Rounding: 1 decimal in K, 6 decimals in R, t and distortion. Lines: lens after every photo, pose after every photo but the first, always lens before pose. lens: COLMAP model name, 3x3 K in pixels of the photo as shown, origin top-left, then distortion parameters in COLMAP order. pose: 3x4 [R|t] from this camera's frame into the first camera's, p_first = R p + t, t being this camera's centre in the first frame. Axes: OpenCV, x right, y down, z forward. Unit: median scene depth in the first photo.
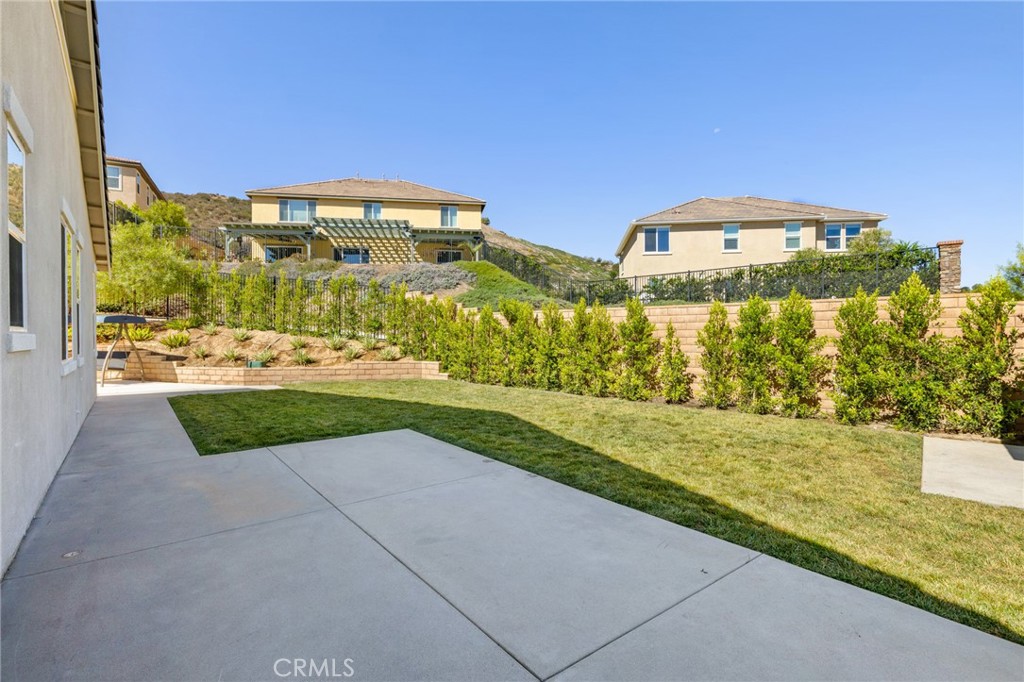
lens RADIAL K [[482.8, 0, 509.9], [0, 482.8, 333.1], [0, 0, 1]] dist [-0.008052, 0.001161]
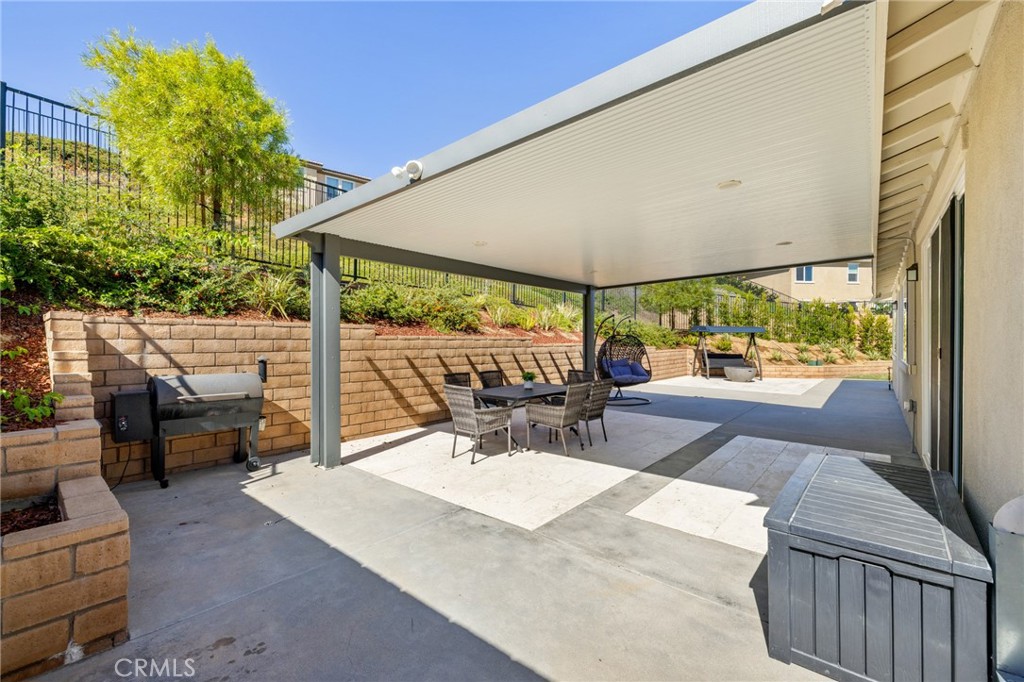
lens RADIAL K [[432.5, 0, 512.0], [0, 432.5, 341.0], [0, 0, 1]] dist [-0.001247, 0.000294]
pose [[0.980306, 0.004141, 0.197440, -0.739772], [-0.003728, 0.999990, -0.002465, 0.003286], [-0.197448, 0.001680, 0.980312, -0.018476]]
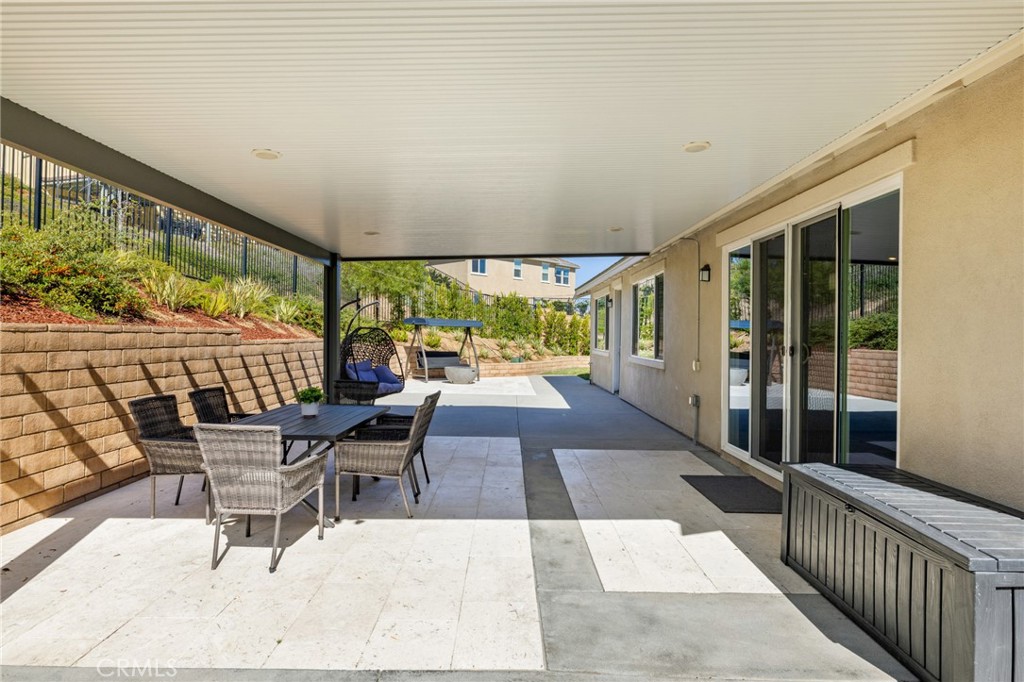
lens RADIAL K [[545.3, 0, 512.0], [0, 545.3, 341.0], [0, 0, 1]] dist [-0.002764, -0.001508]
pose [[0.620419, 0.002279, 0.784267, -0.776974], [-0.009021, 0.999950, 0.004231, 0.002868], [-0.784219, -0.009700, 0.620409, 0.040861]]
